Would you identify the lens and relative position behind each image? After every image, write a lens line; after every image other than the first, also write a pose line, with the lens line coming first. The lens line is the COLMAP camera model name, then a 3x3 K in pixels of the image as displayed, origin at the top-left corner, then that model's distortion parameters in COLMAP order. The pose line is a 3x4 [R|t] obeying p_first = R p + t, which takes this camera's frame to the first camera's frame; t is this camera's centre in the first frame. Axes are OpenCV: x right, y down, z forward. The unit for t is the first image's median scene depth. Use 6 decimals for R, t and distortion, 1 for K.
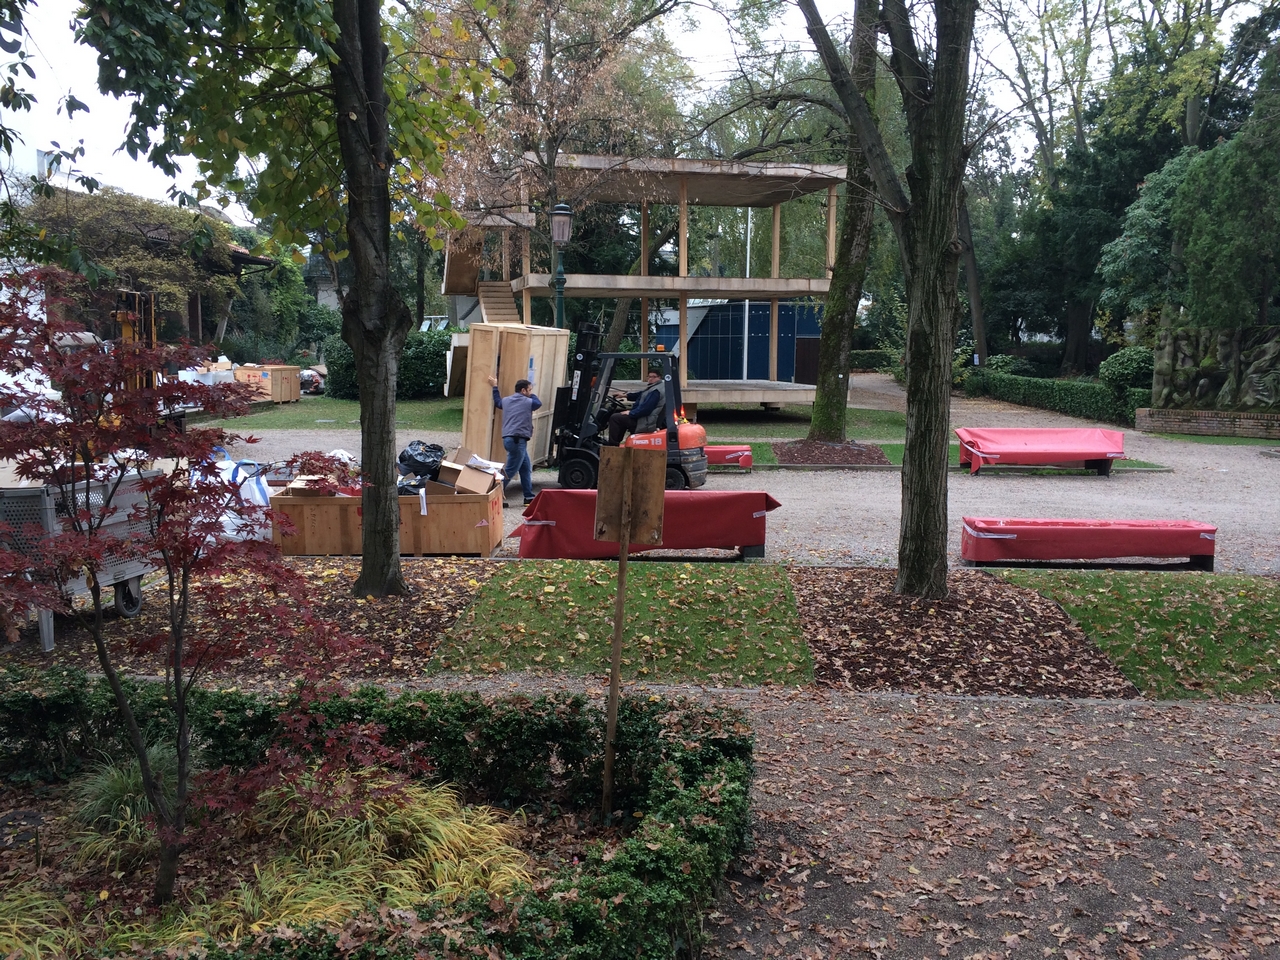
lens RADIAL K [[1082.9, 0, 640.0], [0, 1082.9, 480.0], [0, 0, 1]] dist [0.072429, -0.094062]
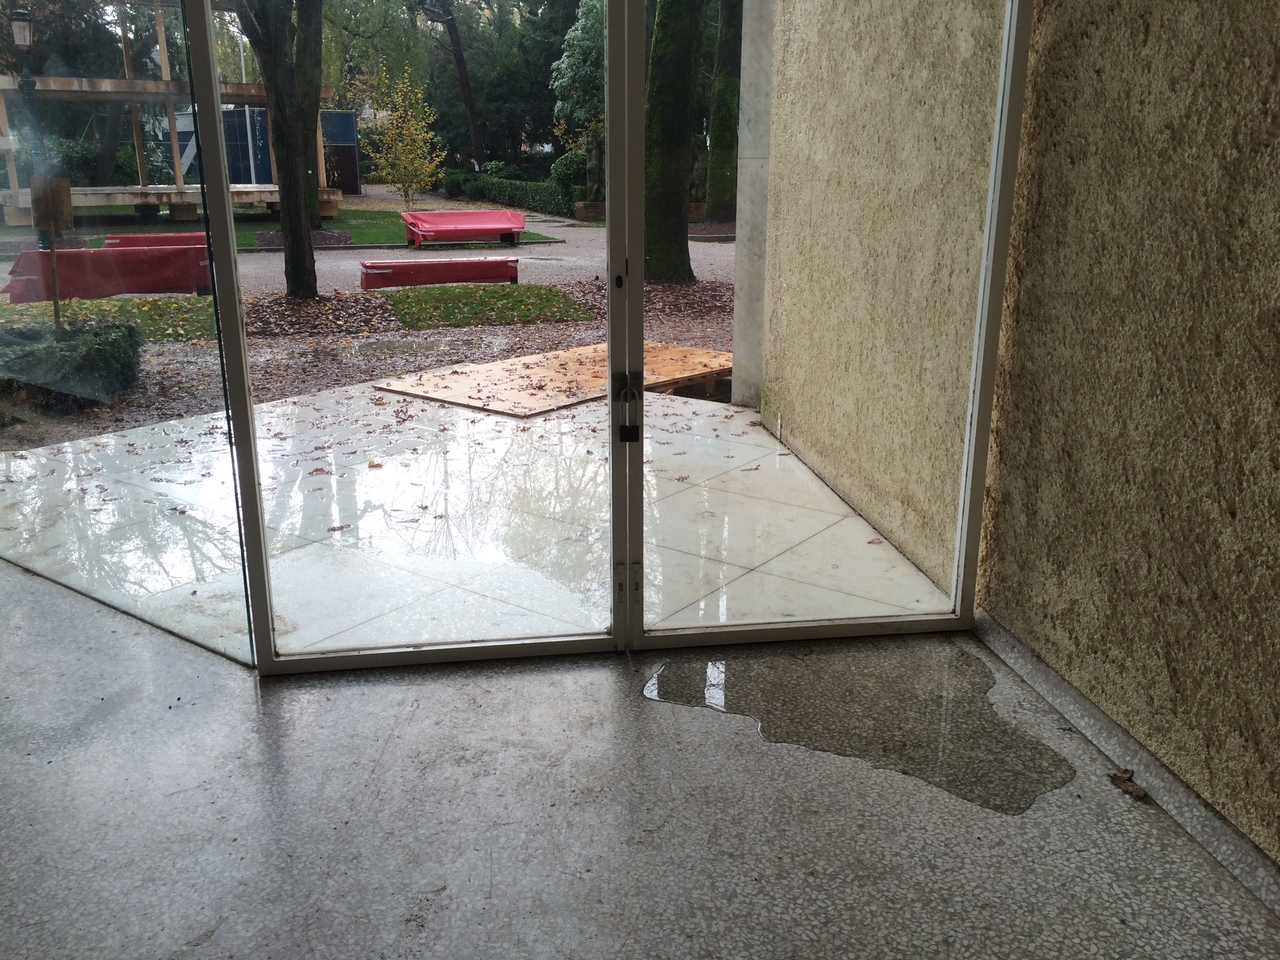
lens RADIAL K [[1082.9, 0, 640.0], [0, 1082.9, 480.0], [0, 0, 1]] dist [0.072429, -0.094062]
pose [[0.924522, -0.116060, 0.363027, 0.046141], [0.056838, 0.983841, 0.169784, 0.052988], [-0.376866, -0.136335, 0.916179, -0.275984]]
